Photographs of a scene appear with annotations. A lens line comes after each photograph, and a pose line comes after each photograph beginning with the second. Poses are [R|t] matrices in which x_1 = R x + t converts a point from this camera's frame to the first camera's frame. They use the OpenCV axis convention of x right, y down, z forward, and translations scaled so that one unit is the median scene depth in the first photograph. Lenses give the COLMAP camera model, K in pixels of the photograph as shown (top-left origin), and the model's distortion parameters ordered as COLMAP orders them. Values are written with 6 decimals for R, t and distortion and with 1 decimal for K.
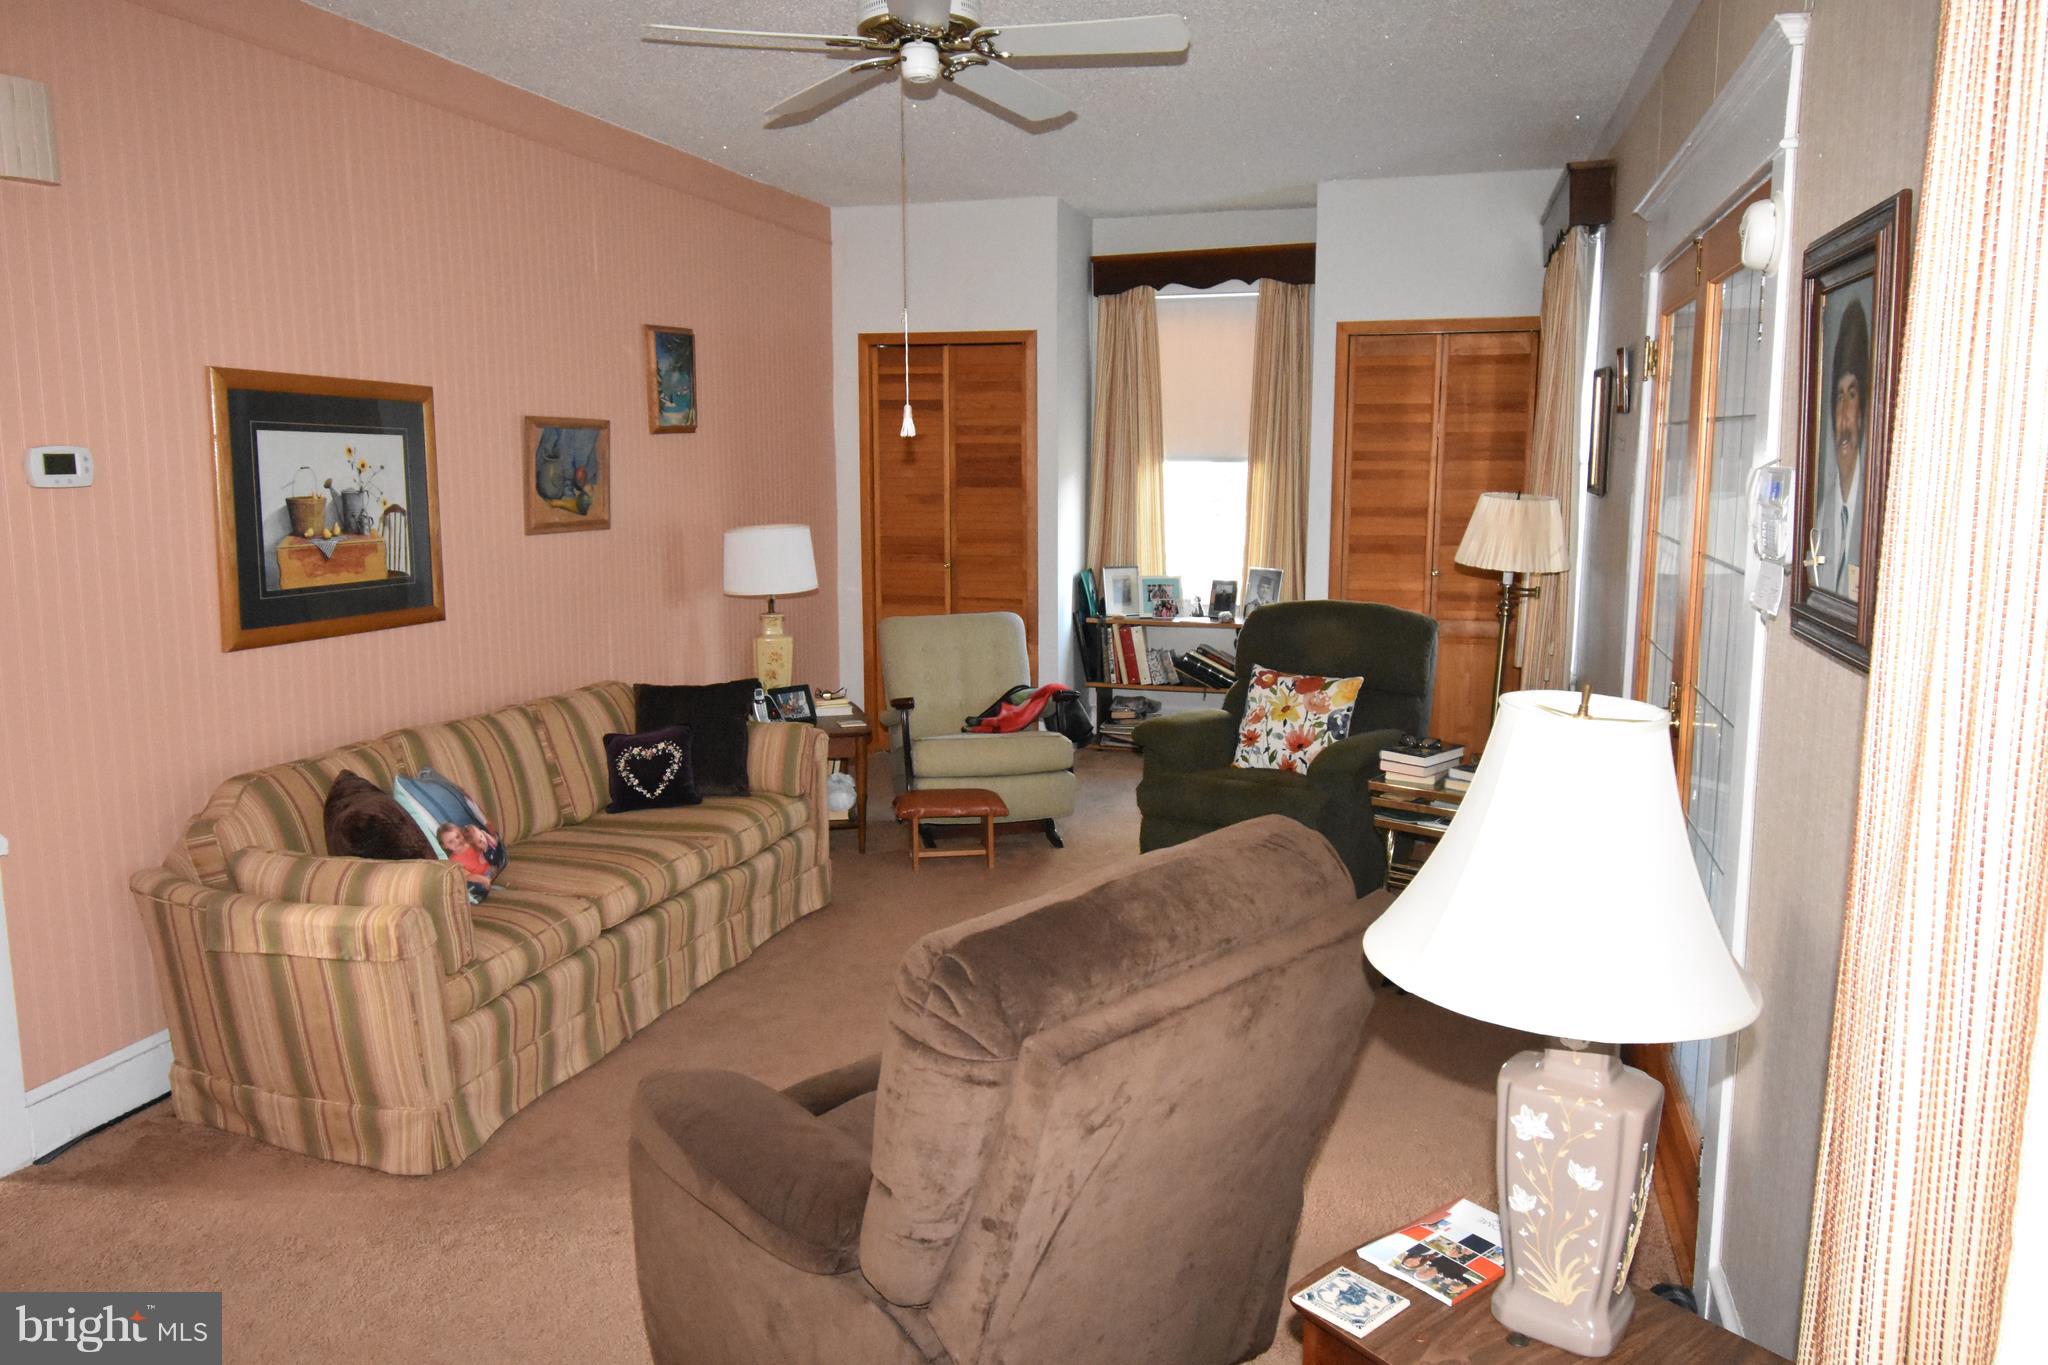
lens RADIAL K [[1509.4, 0, 1023.5], [0, 1509.4, 679.7], [0, 0, 1]] dist [-0.003152, -0.001109]
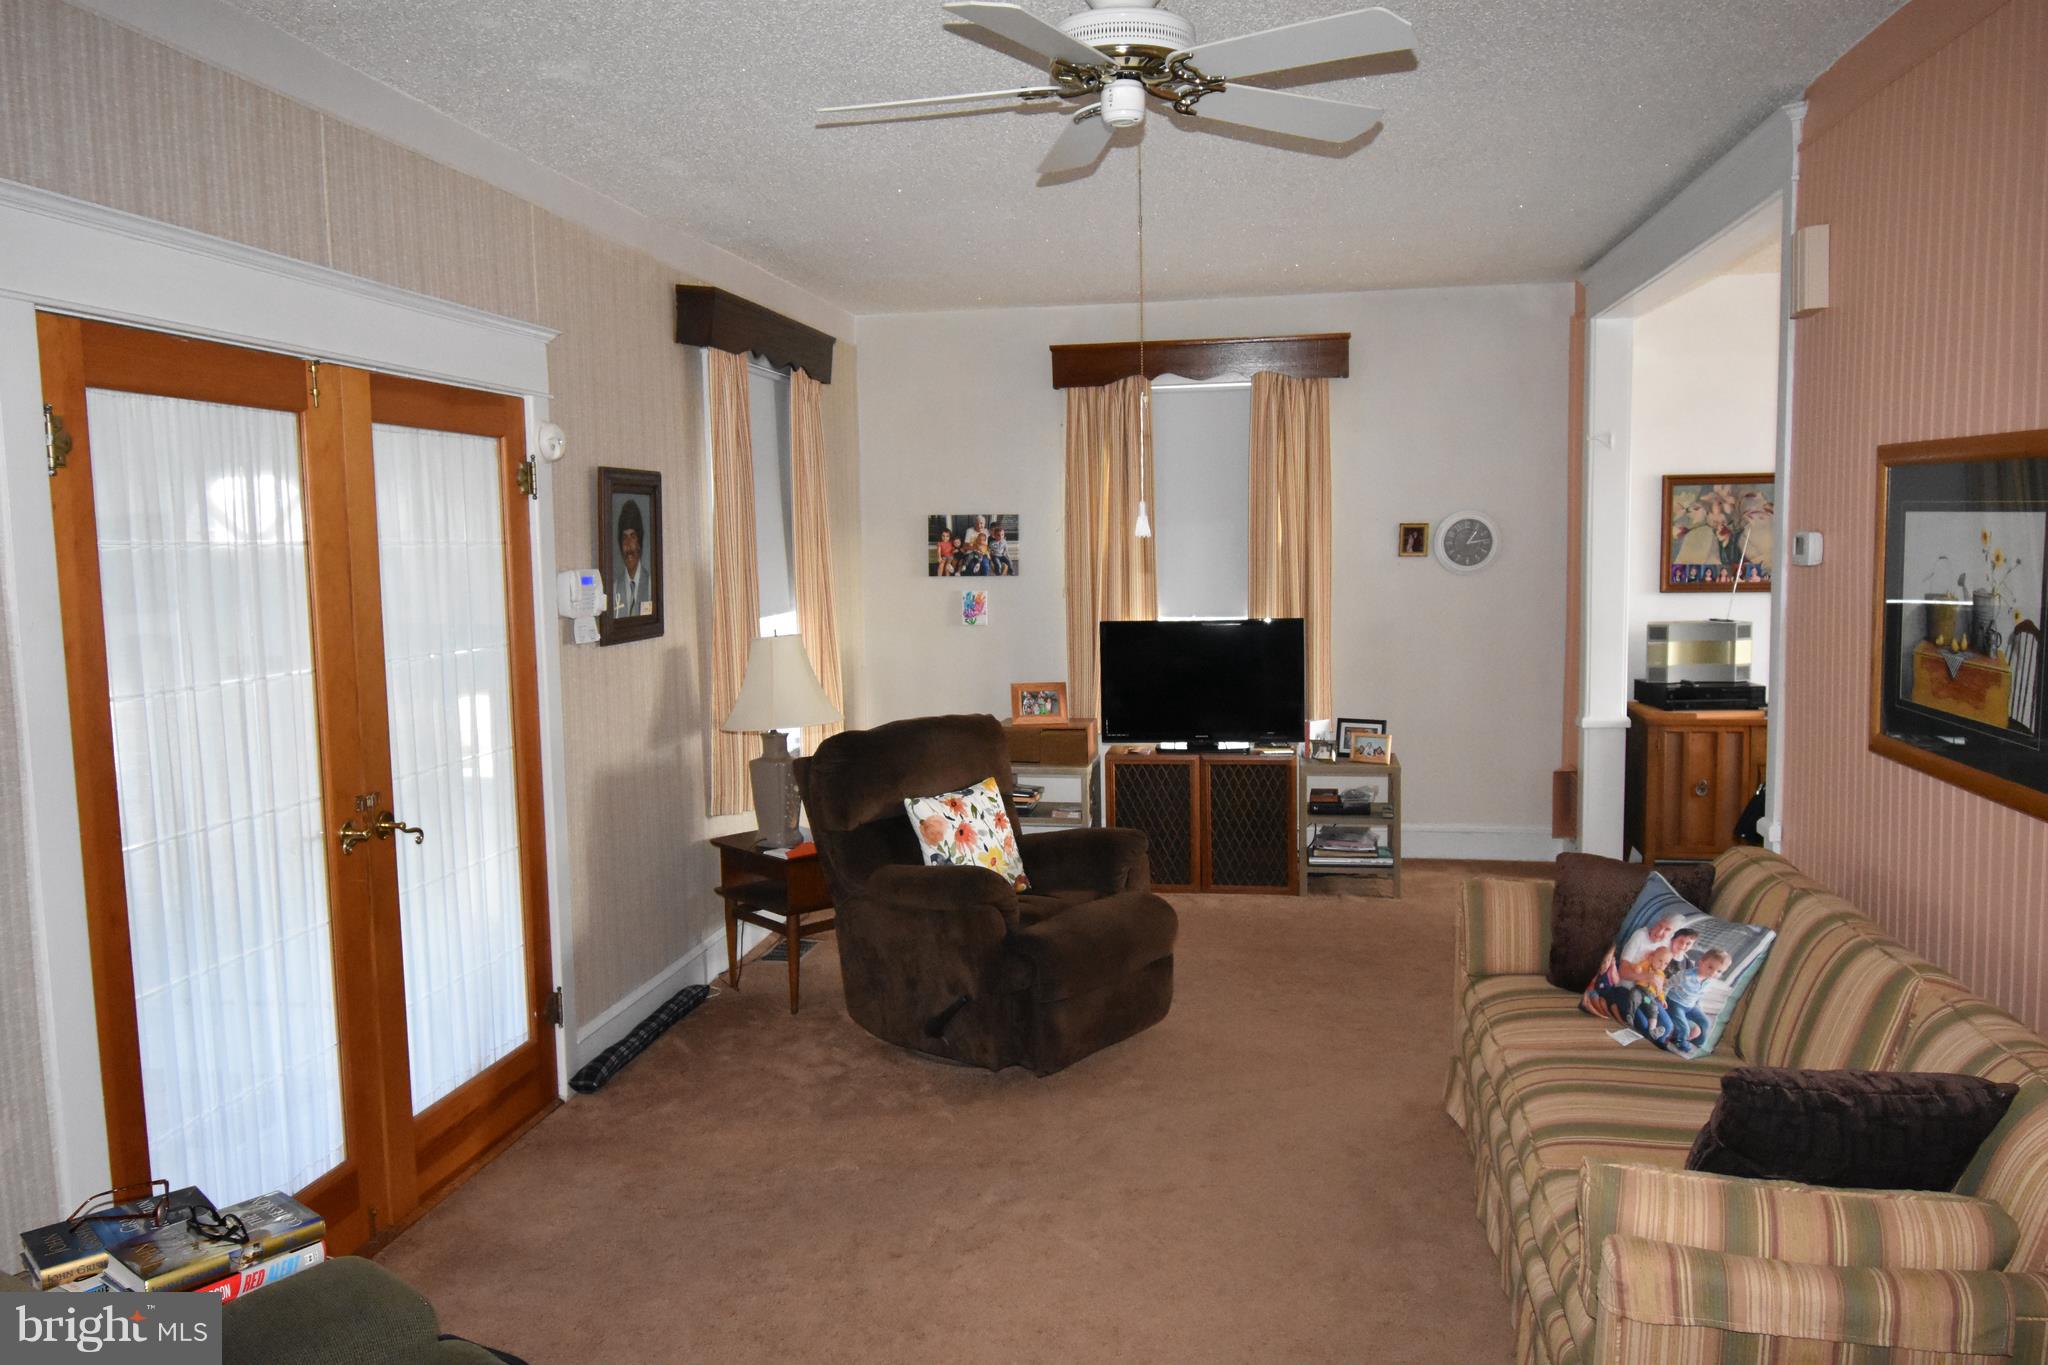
lens RADIAL K [[1509.4, 0, 1024.1], [0, 1509.4, 680.0], [0, 0, 1]] dist [-0.003152, -0.001109]
pose [[-0.994610, 0.032042, -0.098615, 0.071145], [0.007511, 0.970823, 0.239681, -0.258344], [0.103417, 0.237648, -0.965830, 1.648297]]
